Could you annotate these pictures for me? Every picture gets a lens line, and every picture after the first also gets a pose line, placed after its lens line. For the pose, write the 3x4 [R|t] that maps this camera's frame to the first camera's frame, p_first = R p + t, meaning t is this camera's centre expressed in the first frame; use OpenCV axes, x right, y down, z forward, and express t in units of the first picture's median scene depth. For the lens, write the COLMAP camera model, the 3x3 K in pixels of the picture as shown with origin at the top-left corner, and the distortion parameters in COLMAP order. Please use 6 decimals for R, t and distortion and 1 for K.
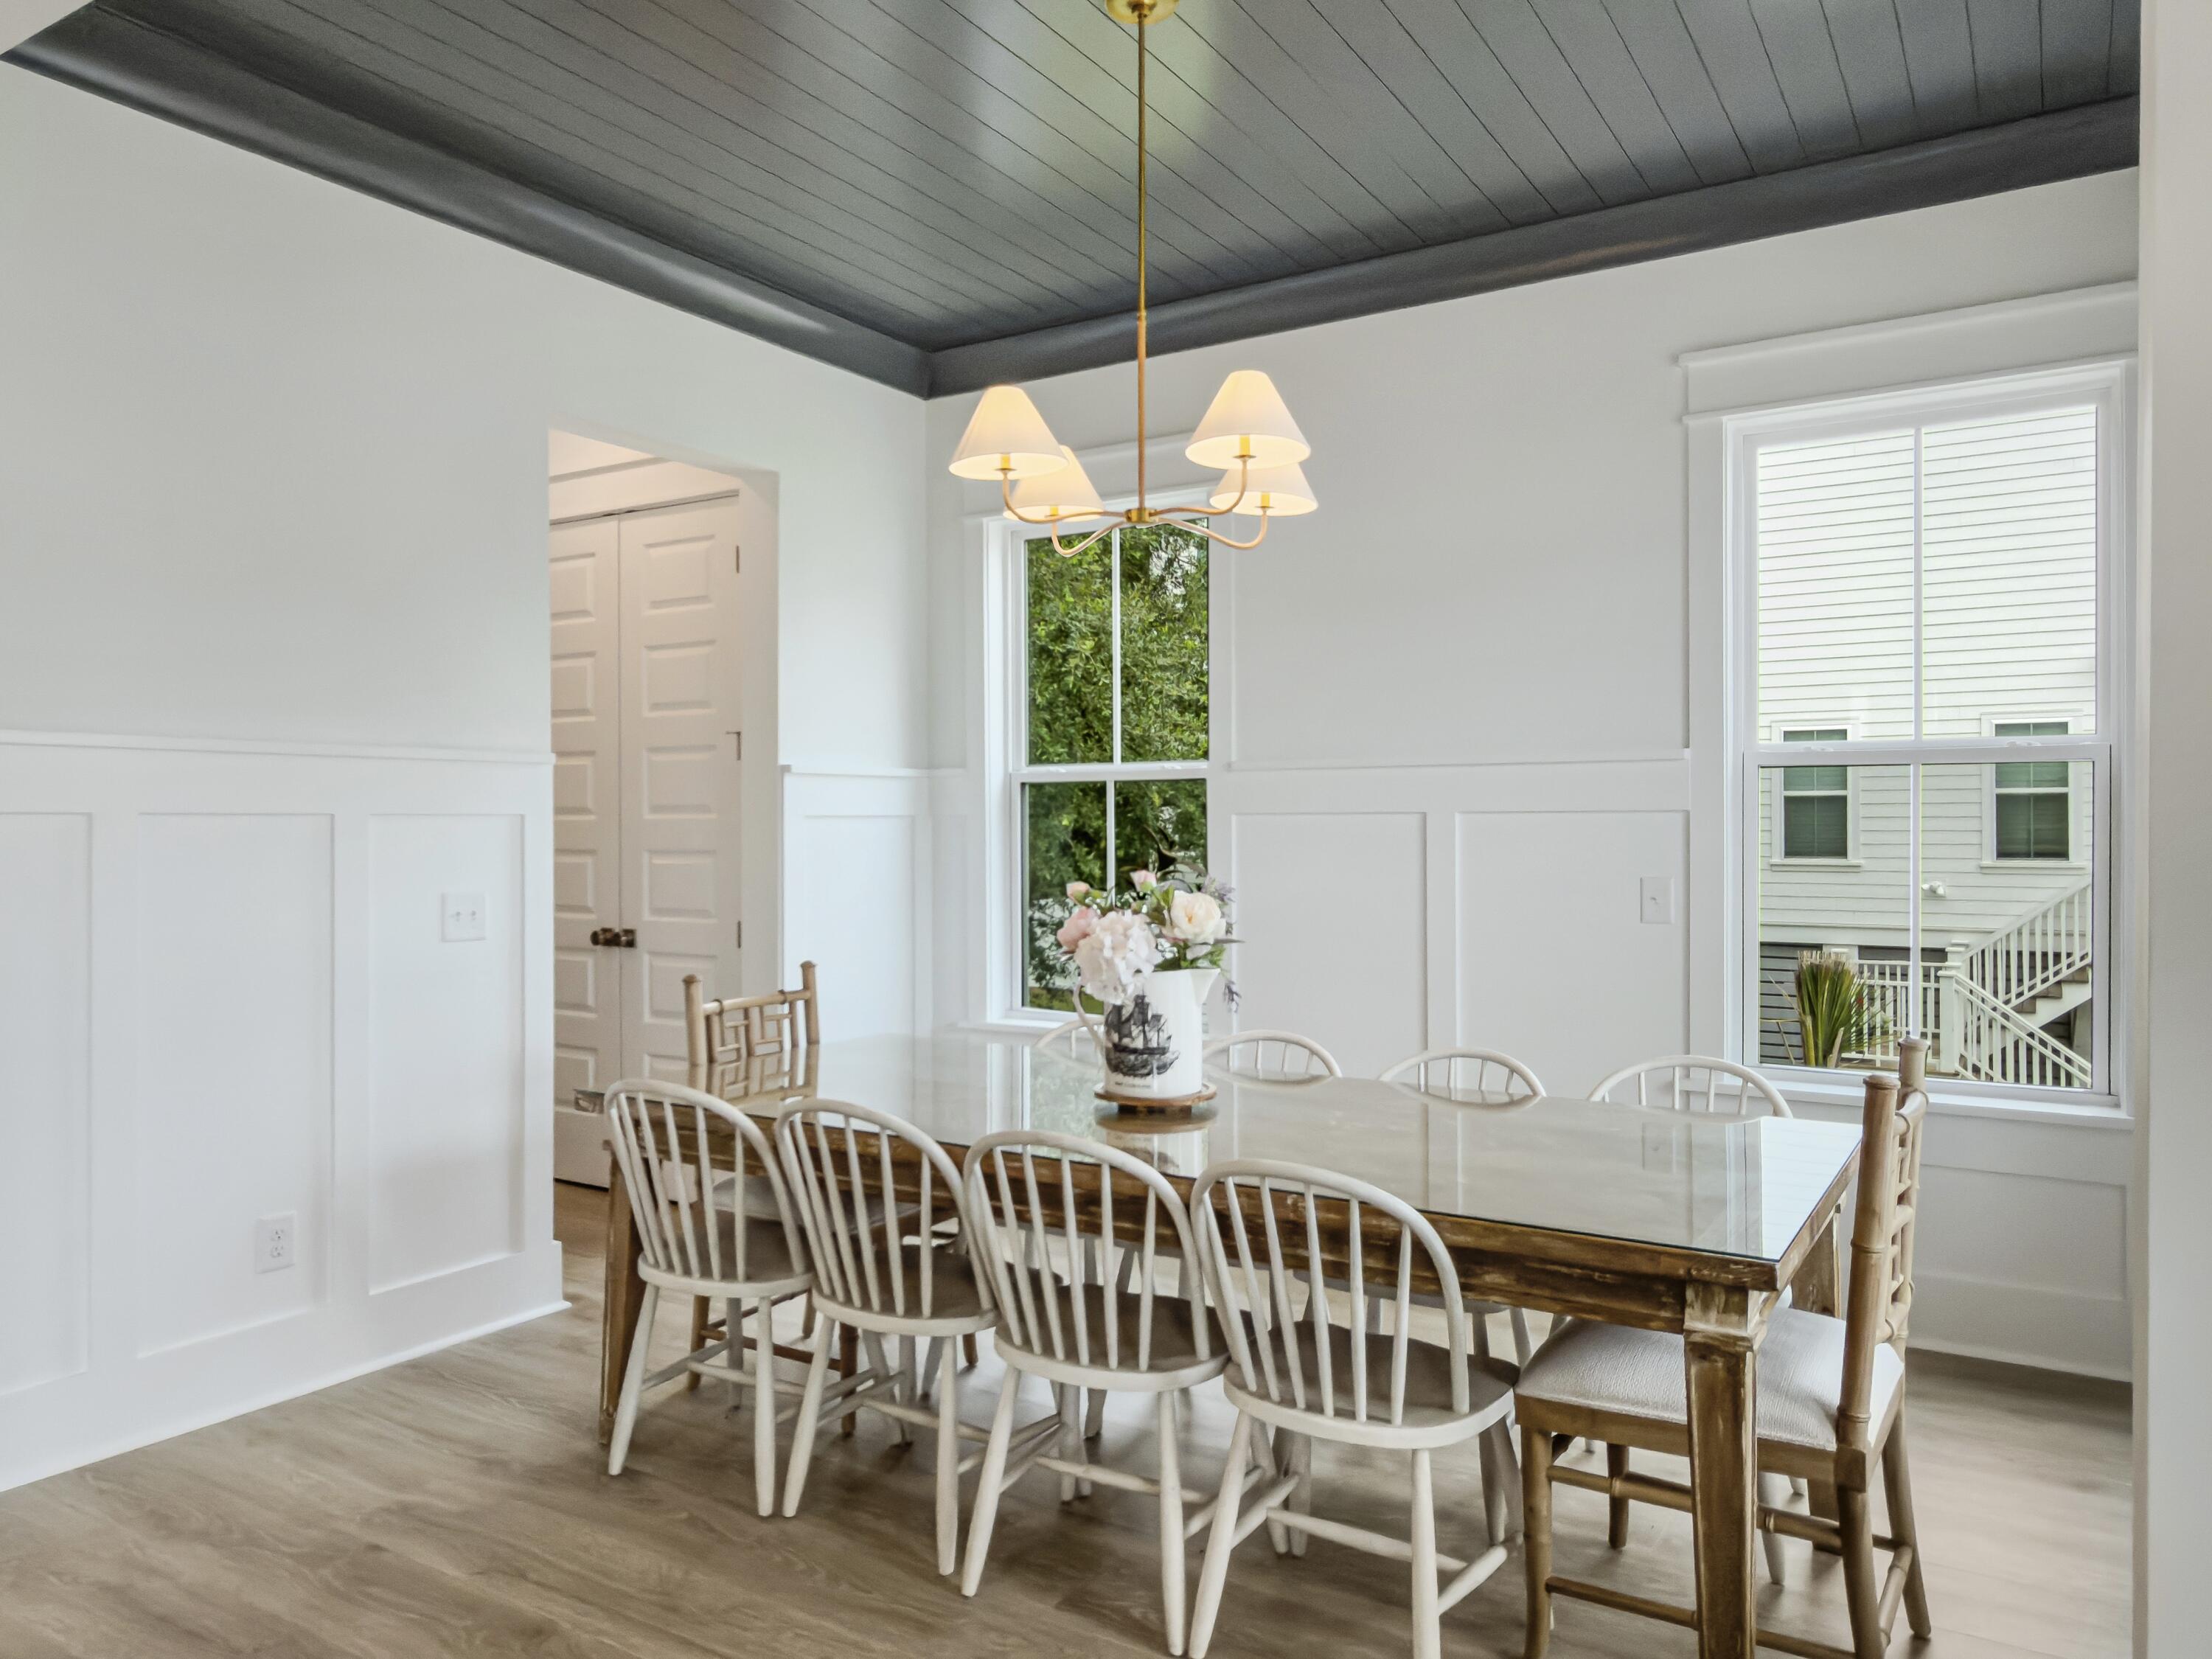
lens RADIAL K [[1522.4, 0, 1101.6], [0, 1522.4, 822.8], [0, 0, 1]] dist [-0.003190, 0.001300]
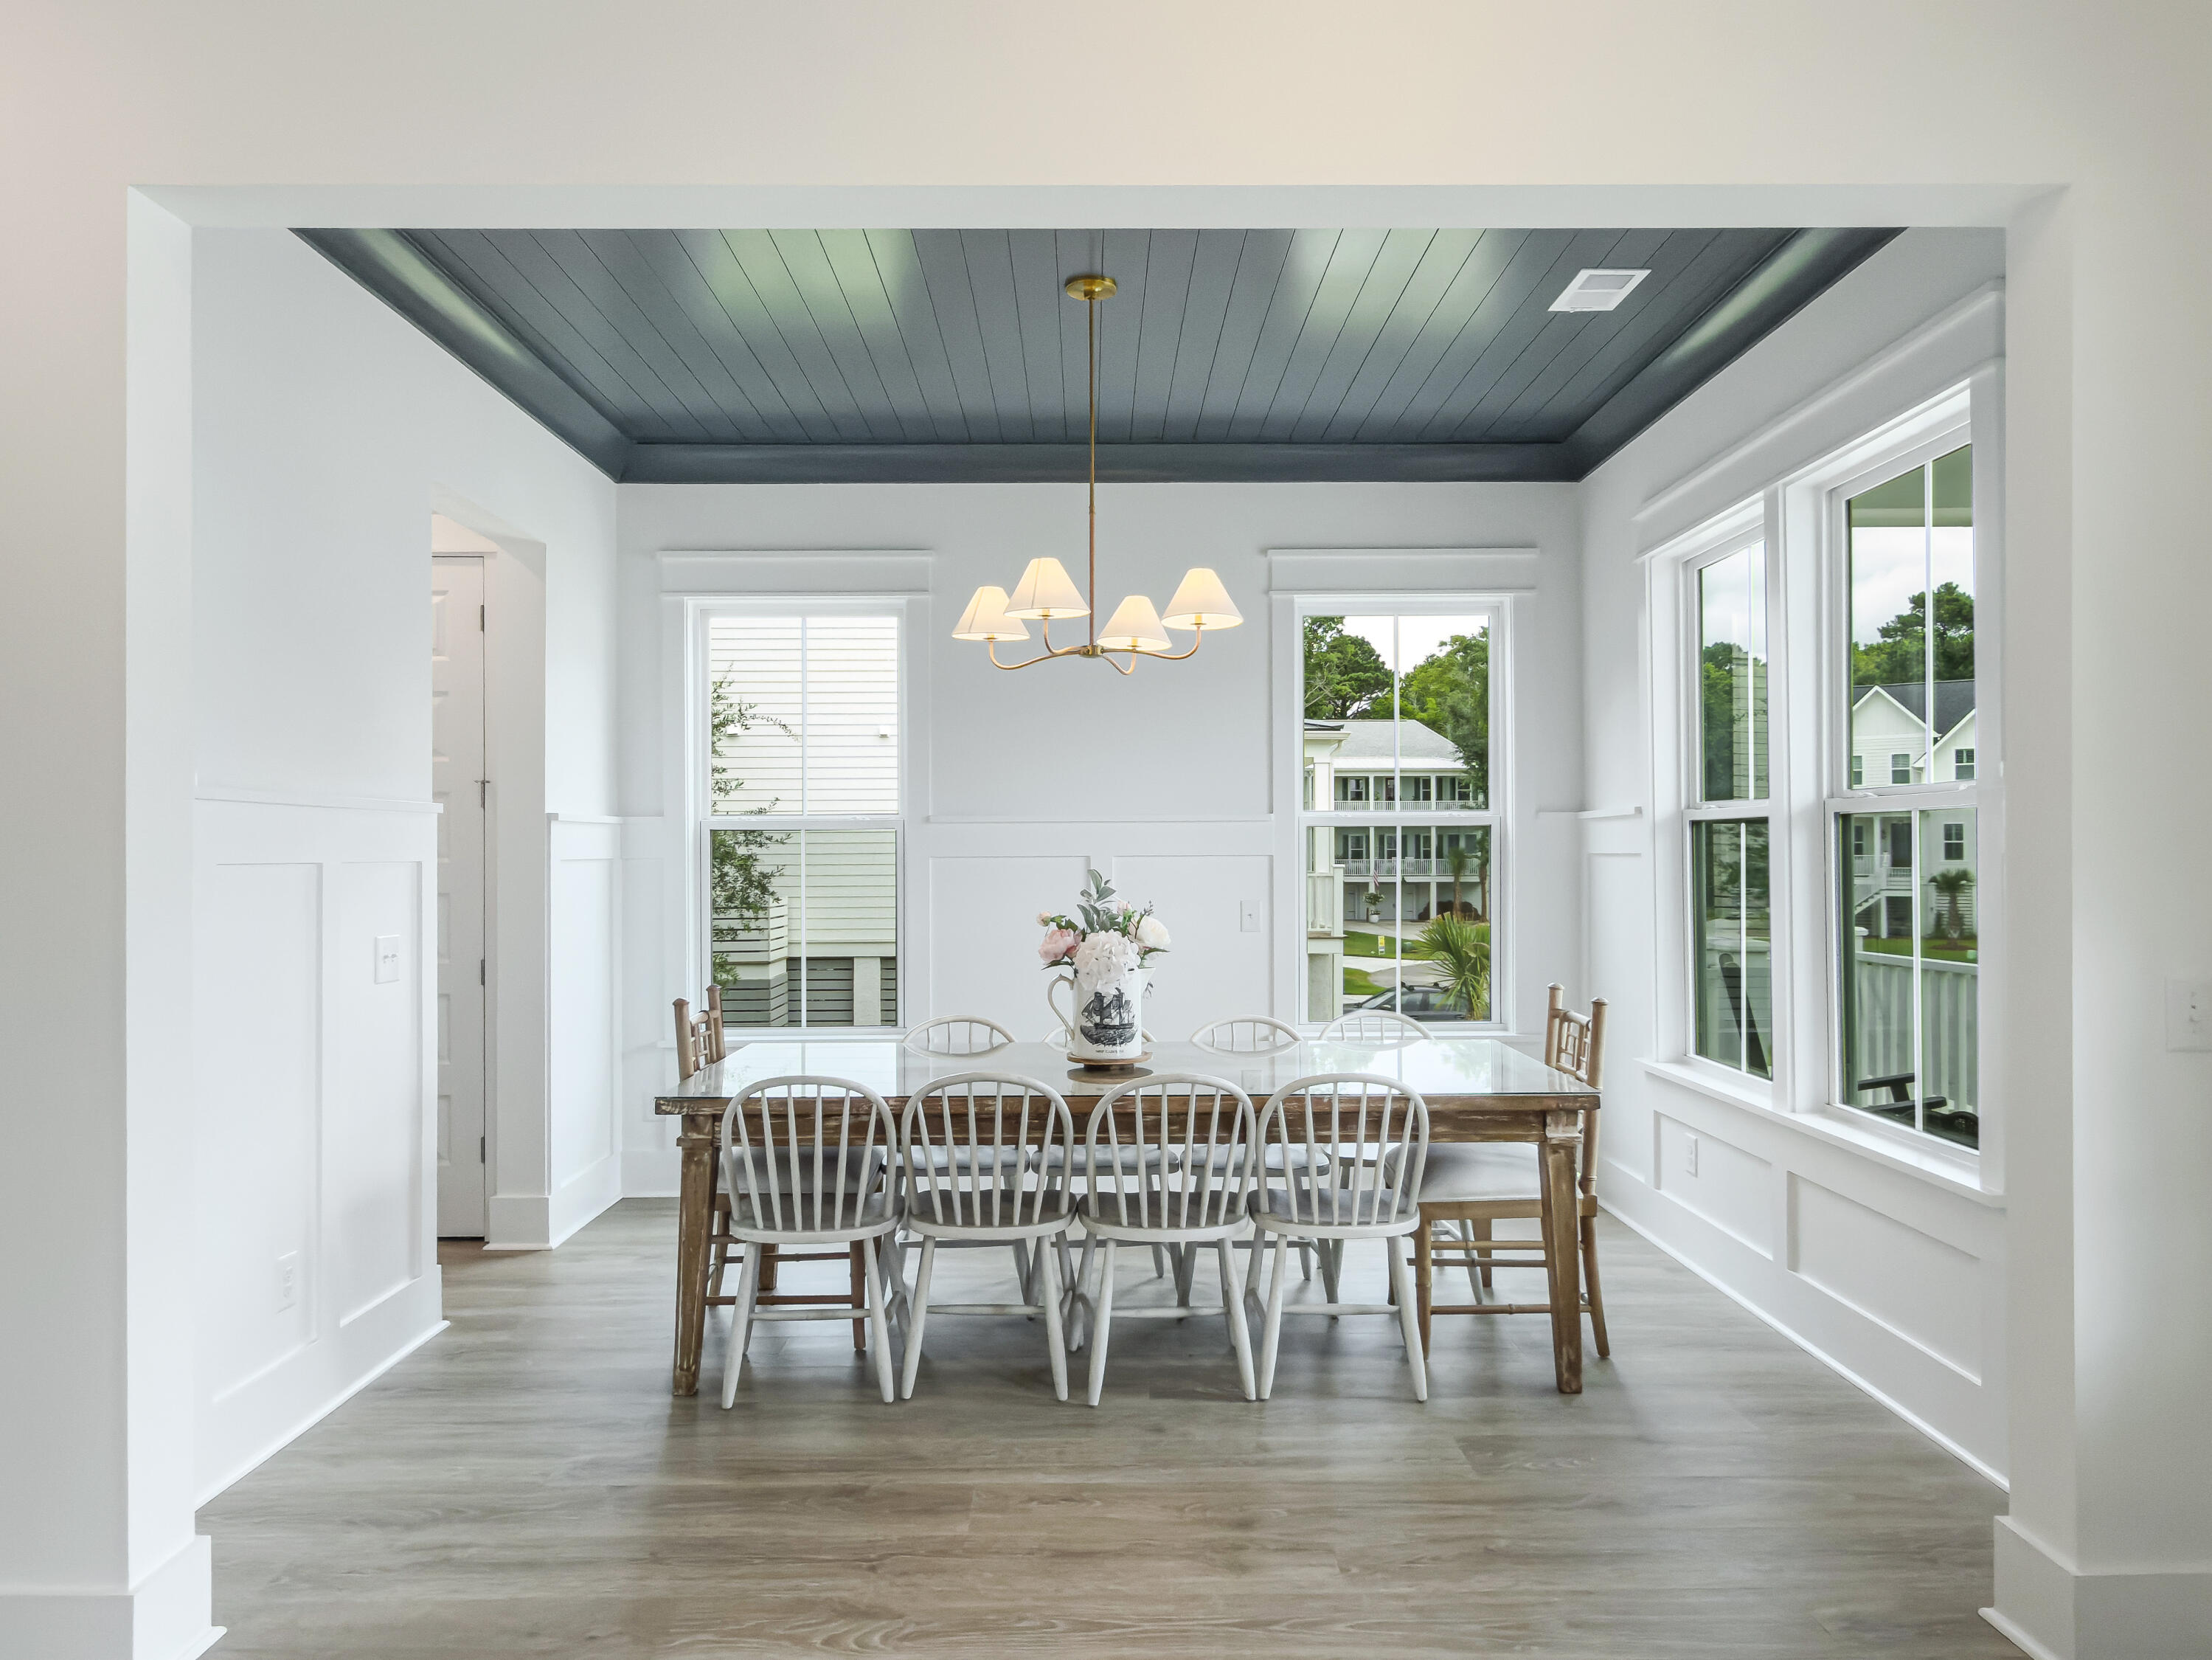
lens RADIAL K [[1454.6, 0, 1112.8], [0, 1454.6, 838.9], [0, 0, 1]] dist [-0.002509, 0.000999]
pose [[0.835495, 0.004700, 0.549478, -0.728299], [0.001466, 0.999941, -0.010782, -0.012489], [-0.549496, 0.009814, 0.835439, -0.145532]]
